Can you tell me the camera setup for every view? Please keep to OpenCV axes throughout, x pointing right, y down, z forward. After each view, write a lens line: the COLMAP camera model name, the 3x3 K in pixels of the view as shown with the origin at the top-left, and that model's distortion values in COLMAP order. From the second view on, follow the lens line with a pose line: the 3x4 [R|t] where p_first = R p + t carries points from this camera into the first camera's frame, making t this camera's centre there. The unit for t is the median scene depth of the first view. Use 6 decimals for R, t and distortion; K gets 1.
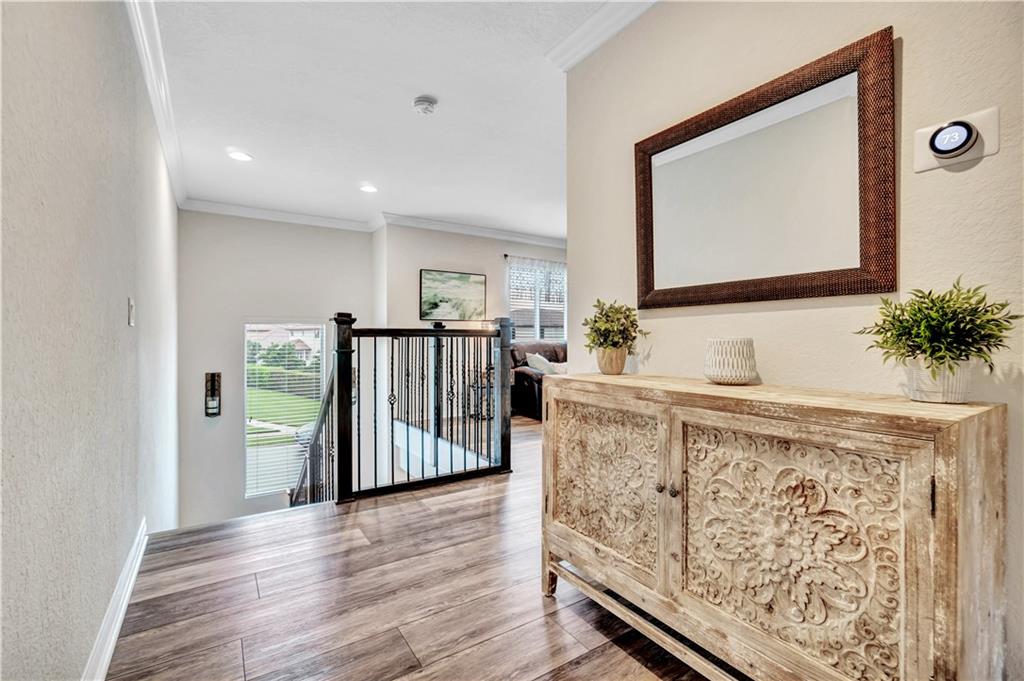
lens RADIAL K [[444.5, 0, 508.1], [0, 444.5, 339.1], [0, 0, 1]] dist [-0.005498, 0.000812]
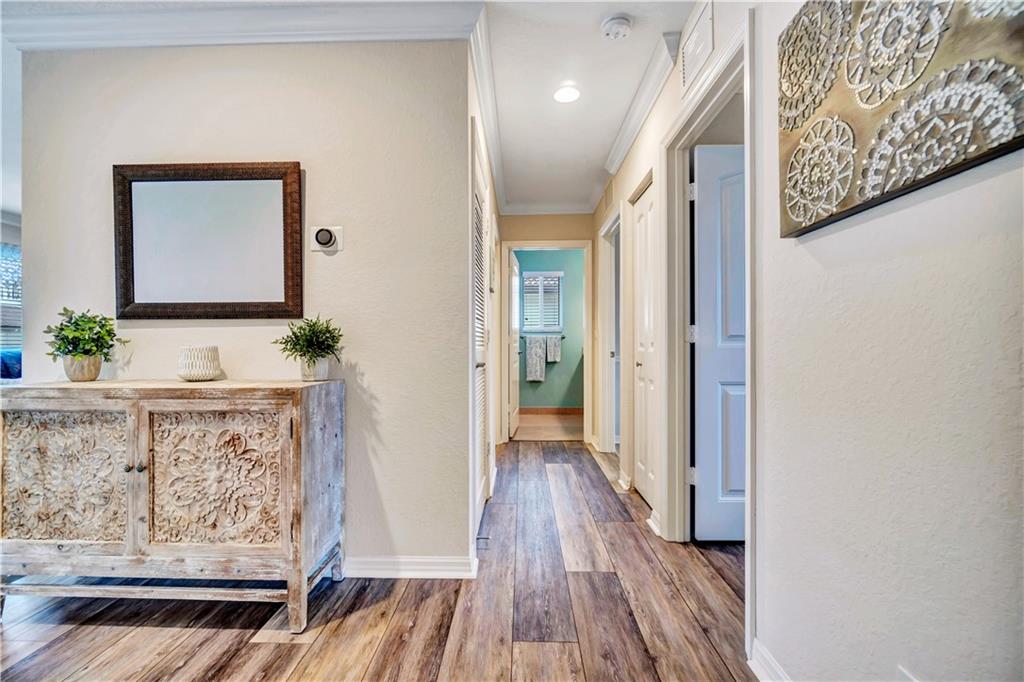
lens RADIAL K [[444.5, 0, 511.5], [0, 444.5, 344.8], [0, 0, 1]] dist [-0.005498, 0.000812]
pose [[0.577559, 0.000085, 0.816349, -0.041990], [0.002236, 0.999996, -0.001686, -0.001422], [-0.816346, 0.002799, 0.577557, -0.537219]]
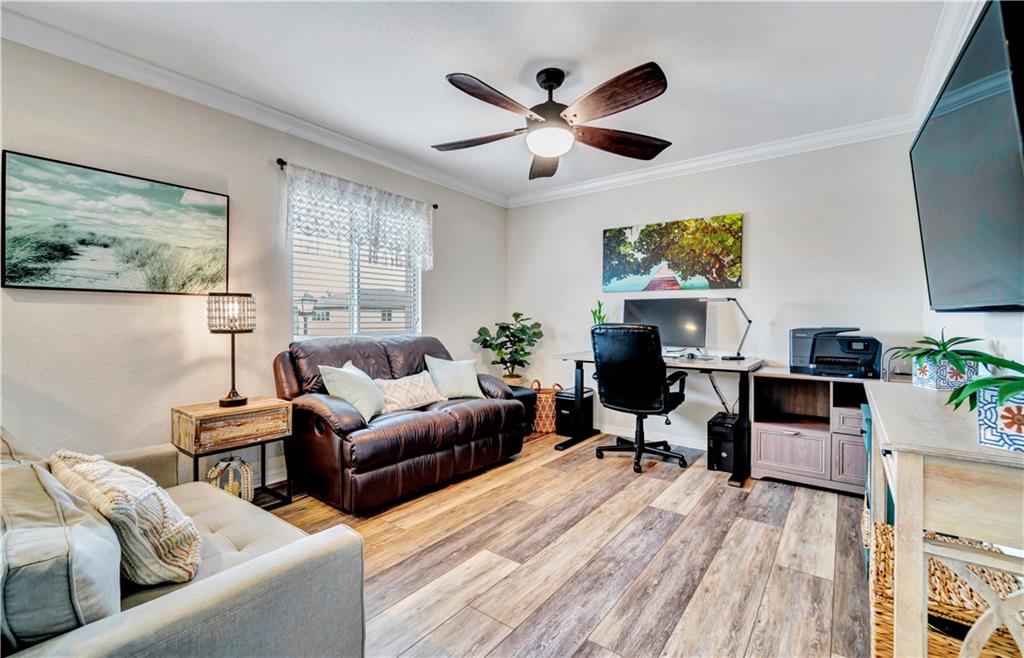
lens RADIAL K [[445.0, 0, 511.2], [0, 445.0, 325.9], [0, 0, 1]] dist [-0.000211, -0.000012]
pose [[0.944034, 0.000237, 0.329849, 0.104922], [-0.002248, 0.999981, 0.005715, -0.018648], [-0.329841, -0.006137, 0.944016, 0.667943]]
